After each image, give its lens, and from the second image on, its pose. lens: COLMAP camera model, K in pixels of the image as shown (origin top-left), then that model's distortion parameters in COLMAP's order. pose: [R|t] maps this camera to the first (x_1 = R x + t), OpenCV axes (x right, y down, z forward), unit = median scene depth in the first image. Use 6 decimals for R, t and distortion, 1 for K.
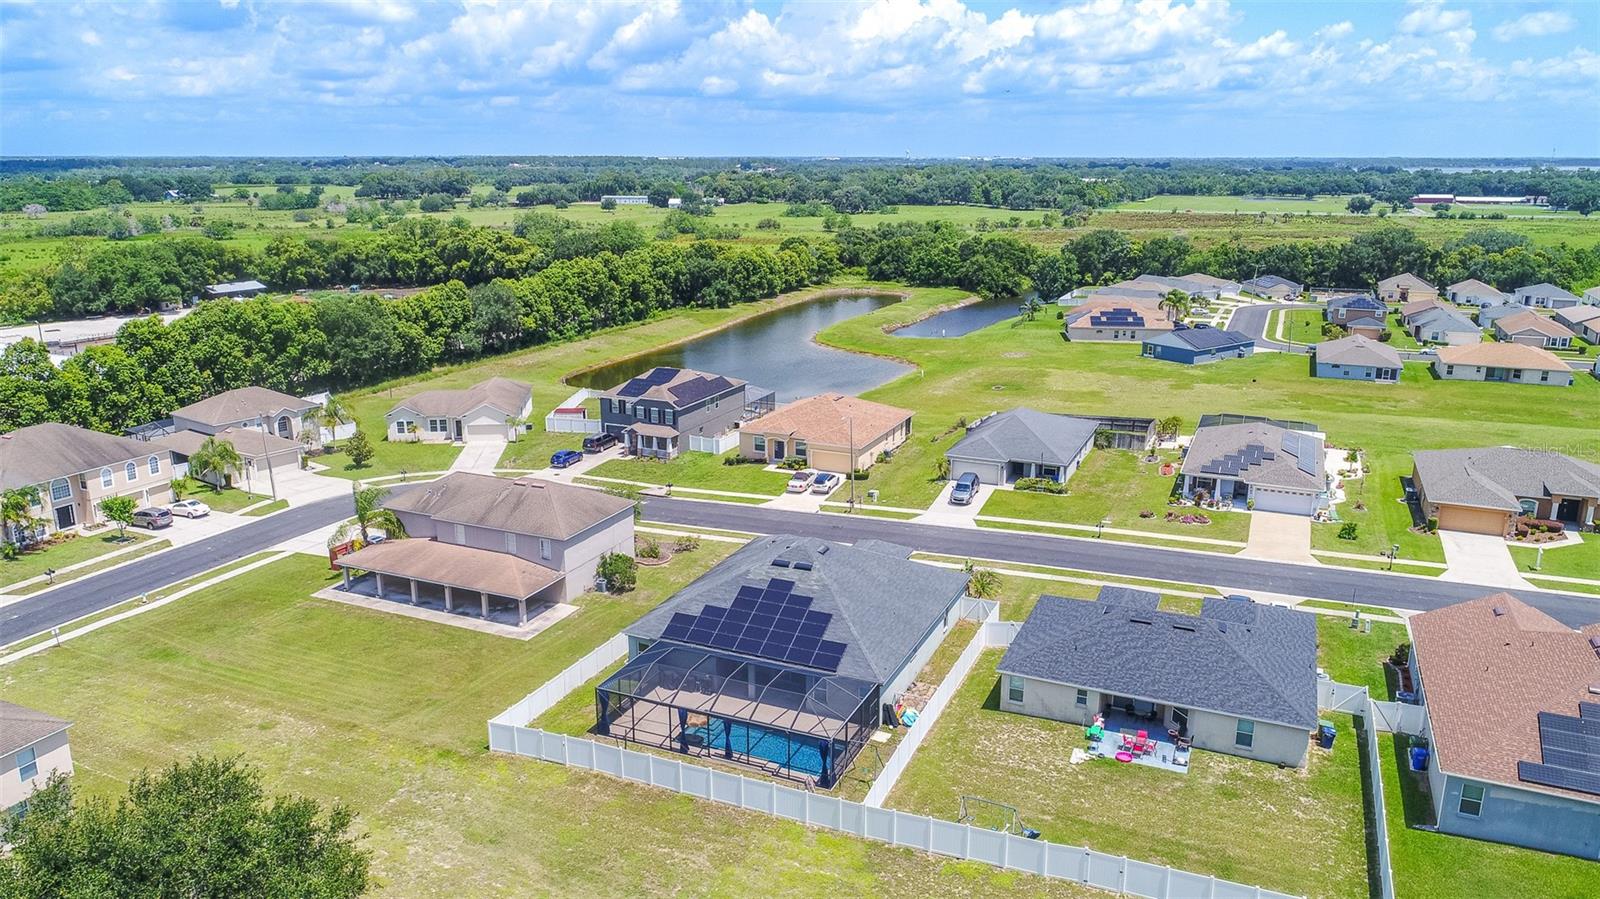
lens RADIAL K [[1114.8, 0, 793.1], [0, 1114.8, 448.1], [0, 0, 1]] dist [0.000623, -0.002015]
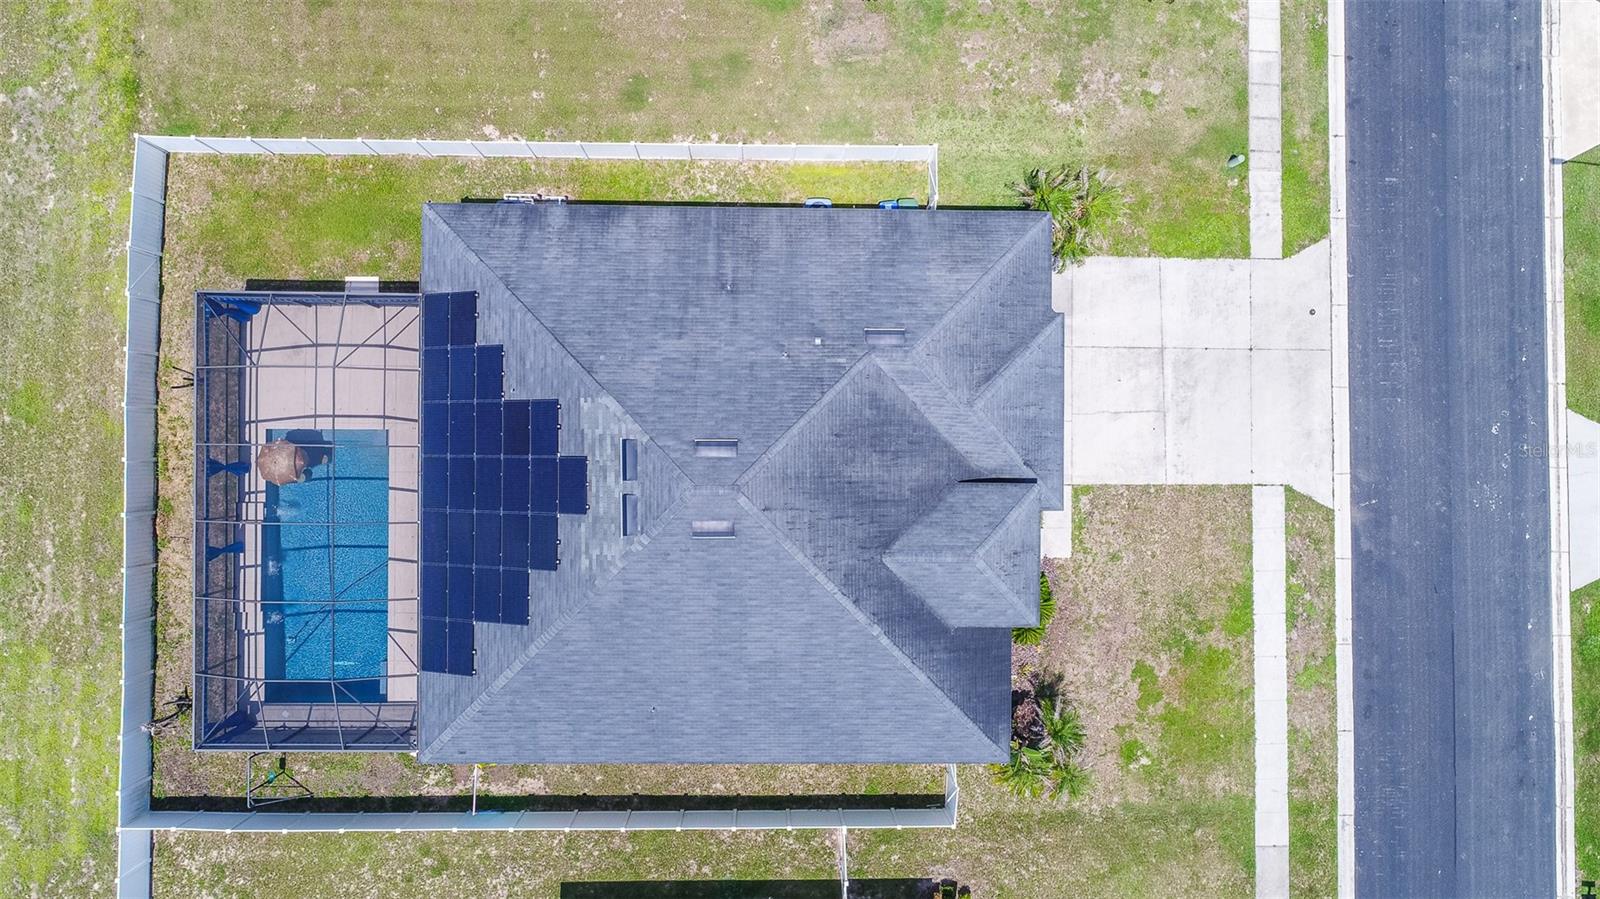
lens RADIAL K [[1114.8, 0, 793.1], [0, 1114.8, 448.1], [0, 0, 1]] dist [0.000623, -0.002015]
pose [[0.402945, 0.915145, 0.012061, 0.003794], [-0.260741, 0.102154, 0.959989, -0.228396], [0.877296, -0.389968, 0.279778, 0.637229]]
